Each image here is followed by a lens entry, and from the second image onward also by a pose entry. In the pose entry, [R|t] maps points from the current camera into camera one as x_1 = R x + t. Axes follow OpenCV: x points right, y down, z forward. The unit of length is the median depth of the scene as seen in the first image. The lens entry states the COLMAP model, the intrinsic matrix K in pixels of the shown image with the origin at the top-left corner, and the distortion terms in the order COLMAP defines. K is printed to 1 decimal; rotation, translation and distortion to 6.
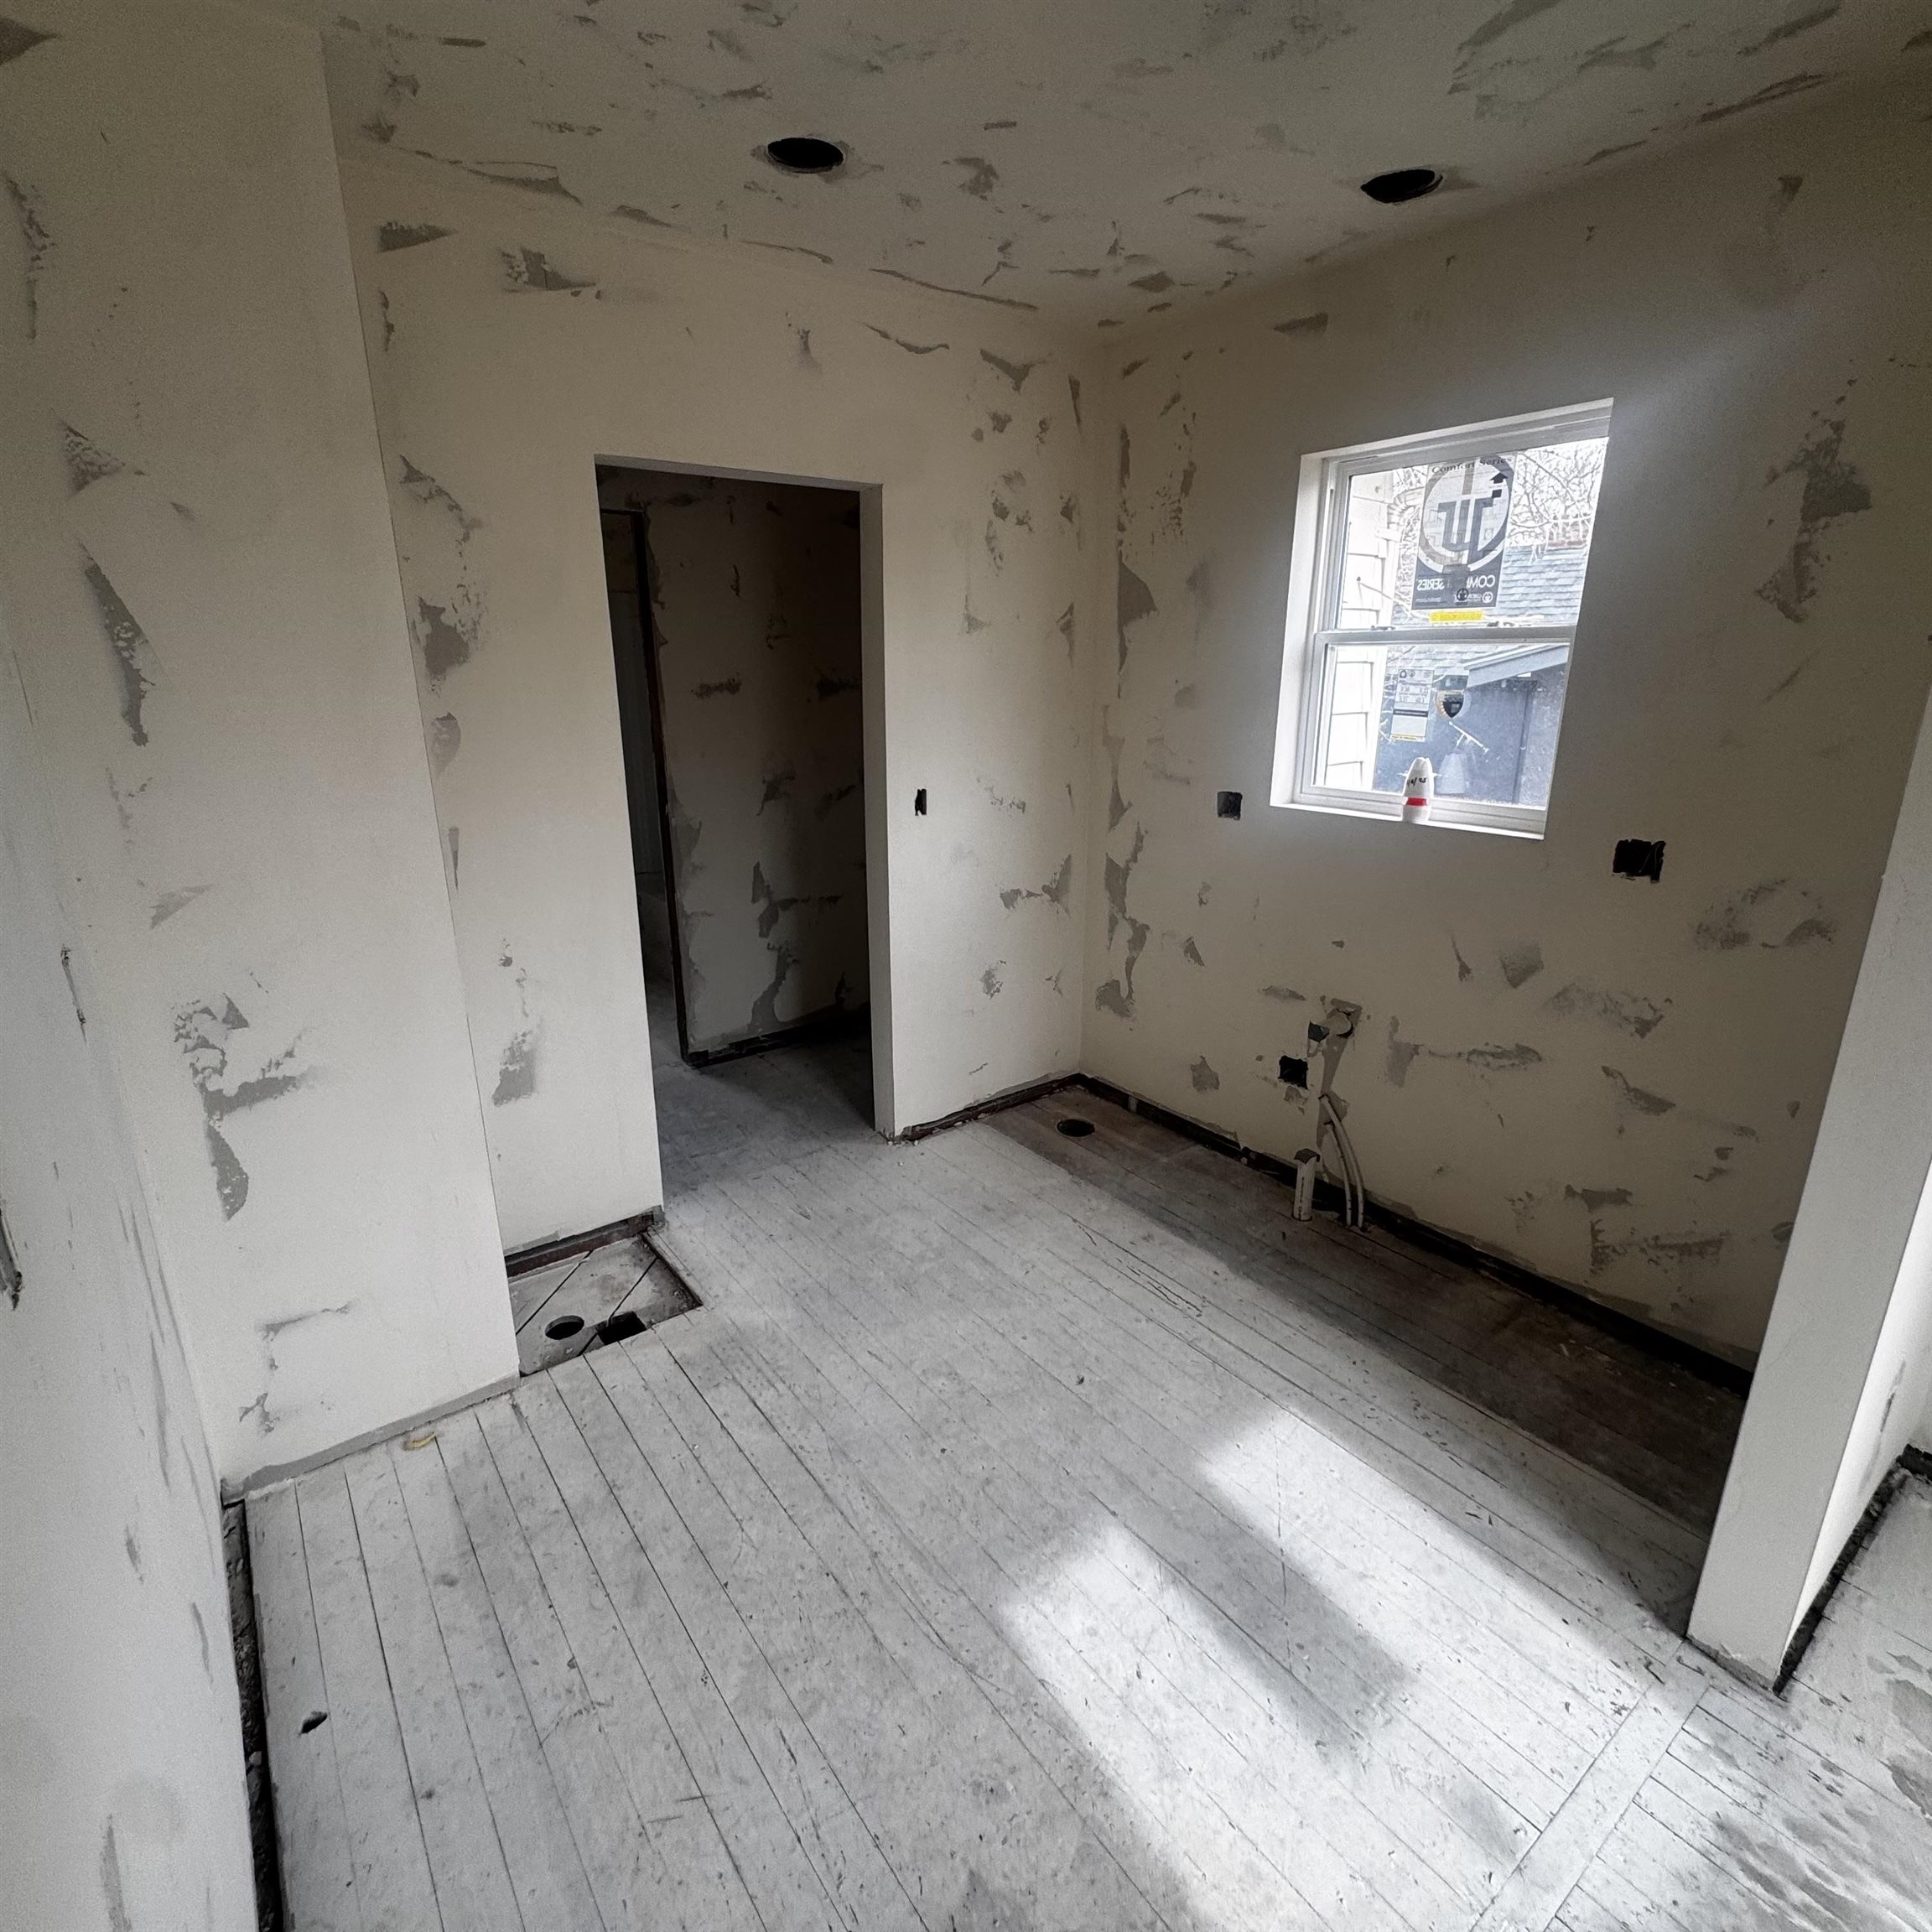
lens RADIAL K [[1031.1, 0, 965.2], [0, 1031.1, 960.1], [0, 0, 1]] dist [0.000617, 0.000216]
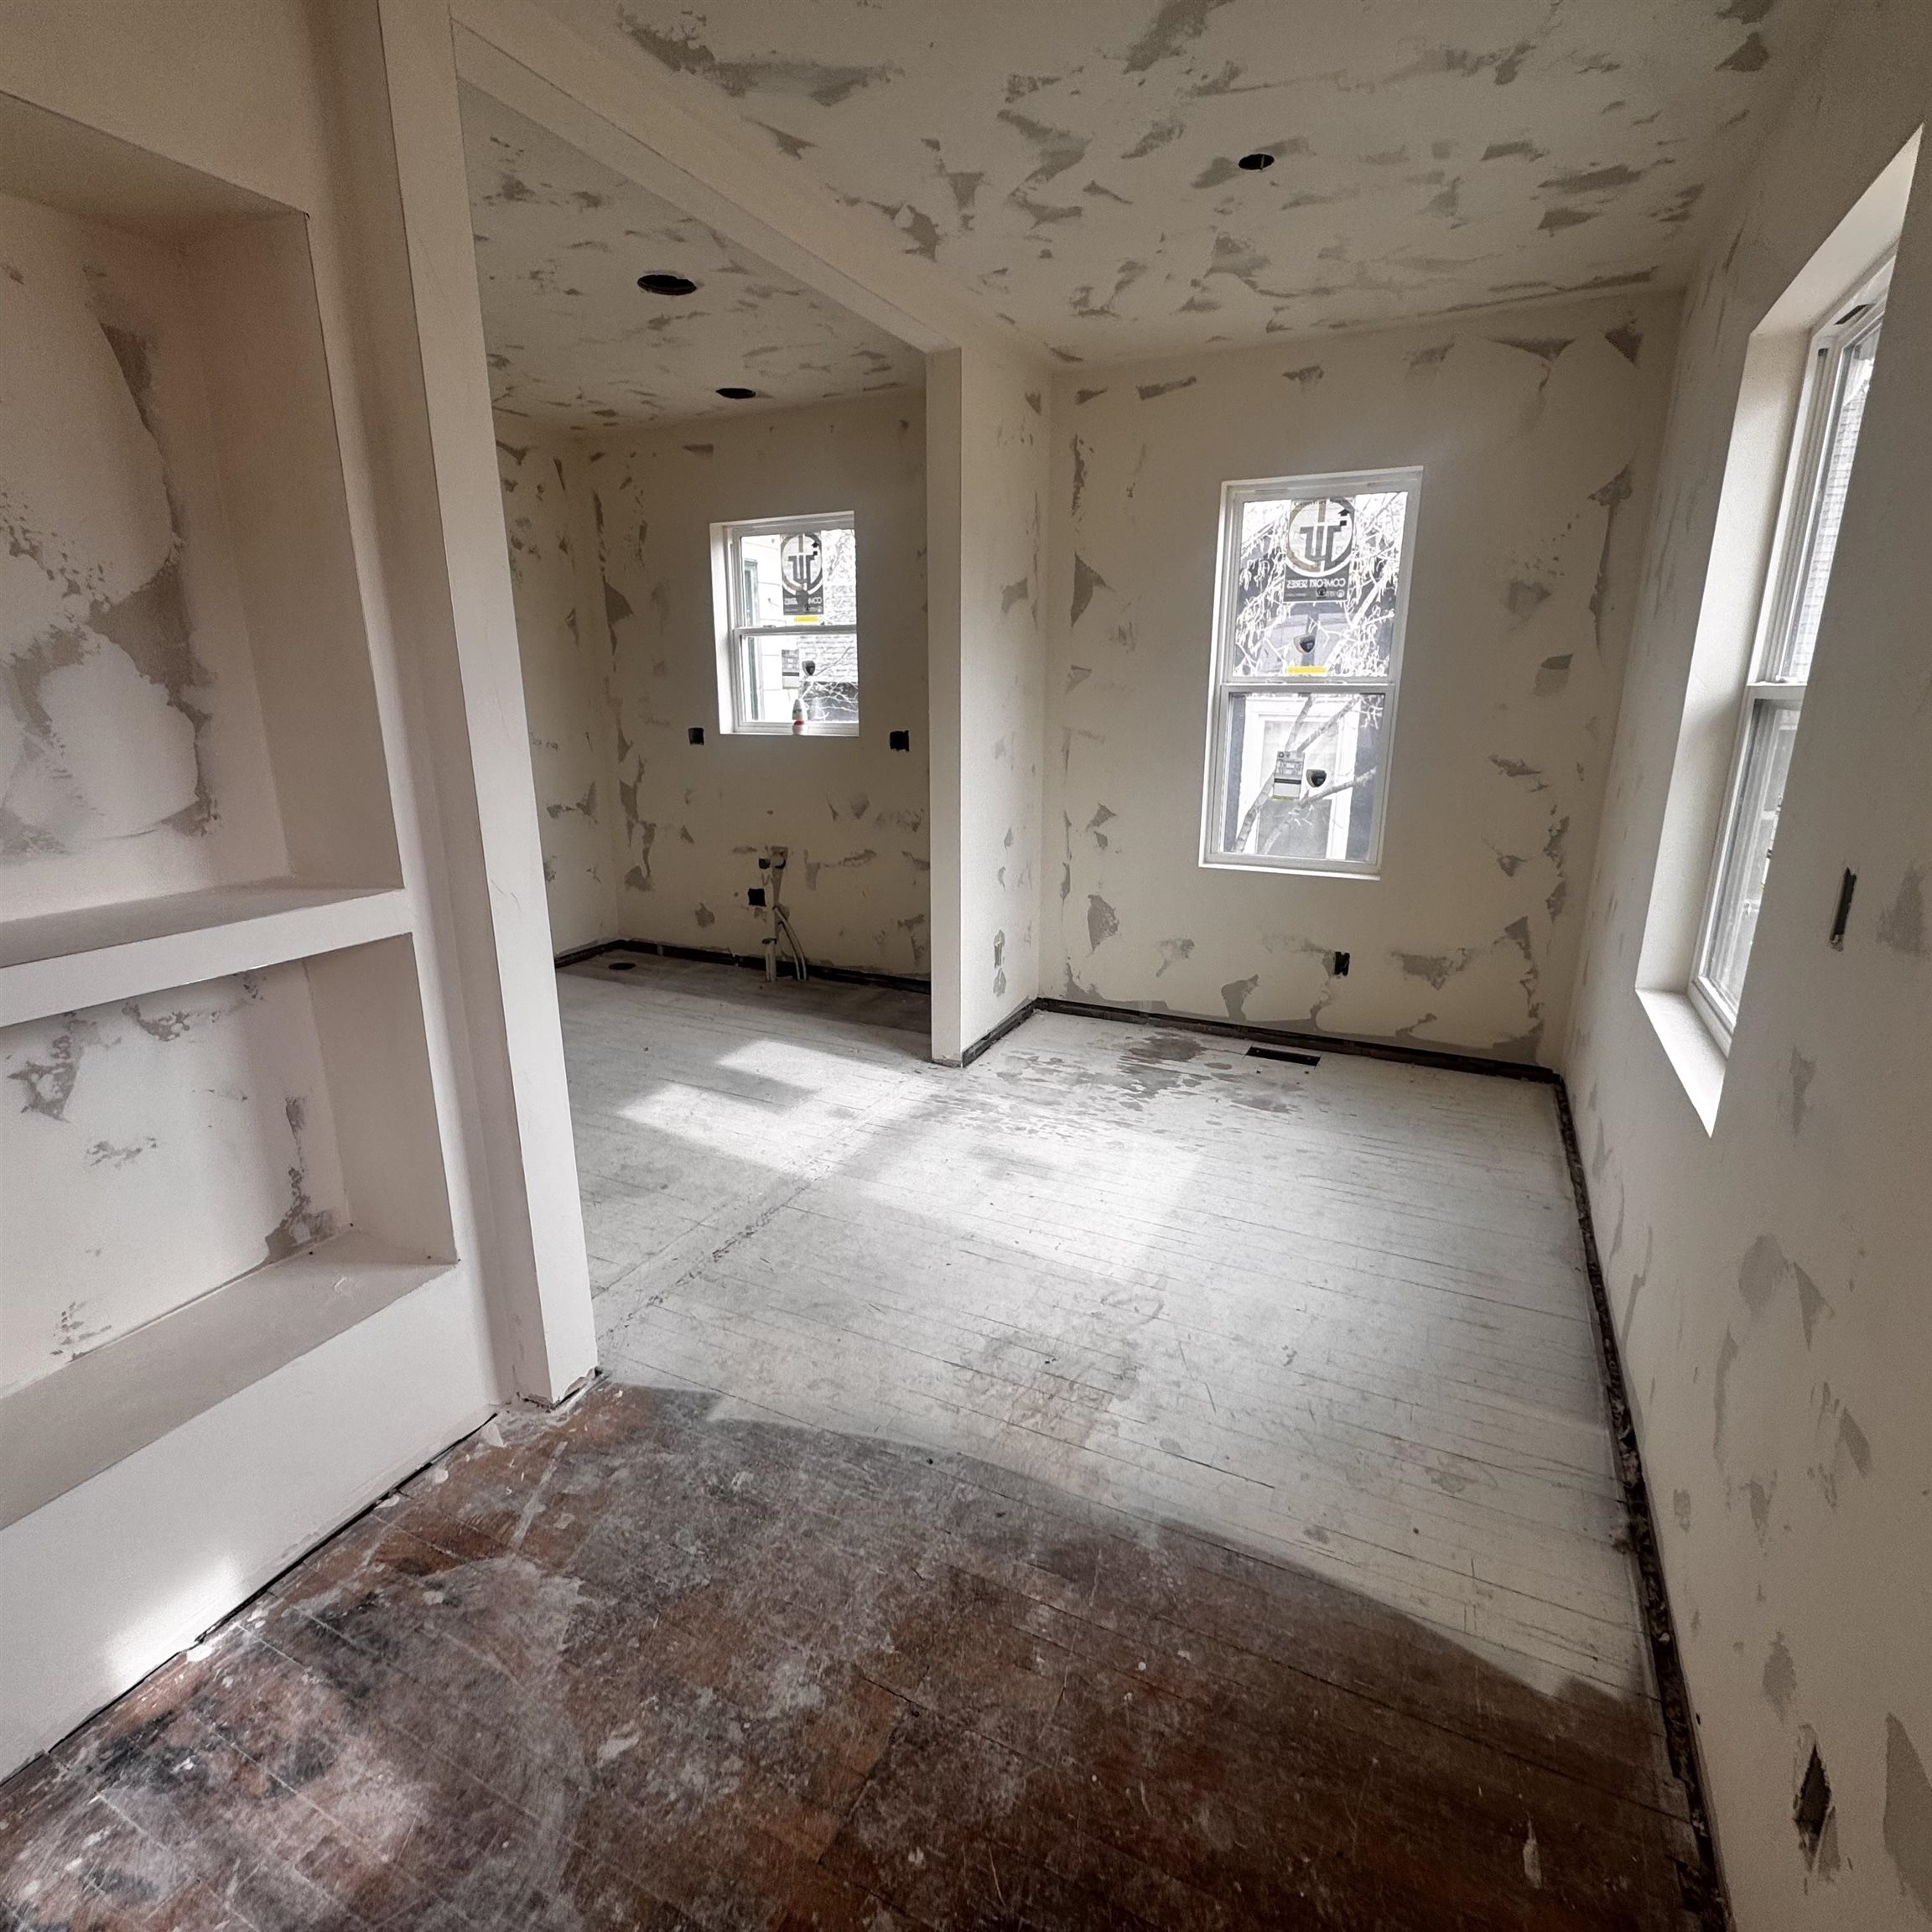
lens RADIAL K [[1031.1, 0, 961.9], [0, 1031.1, 962.1], [0, 0, 1]] dist [0.000617, 0.000216]
pose [[0.891237, -0.117057, 0.438171, -0.129207], [0.126953, 0.991886, 0.006760, 0.261606], [-0.435407, 0.049602, 0.898866, -0.654249]]
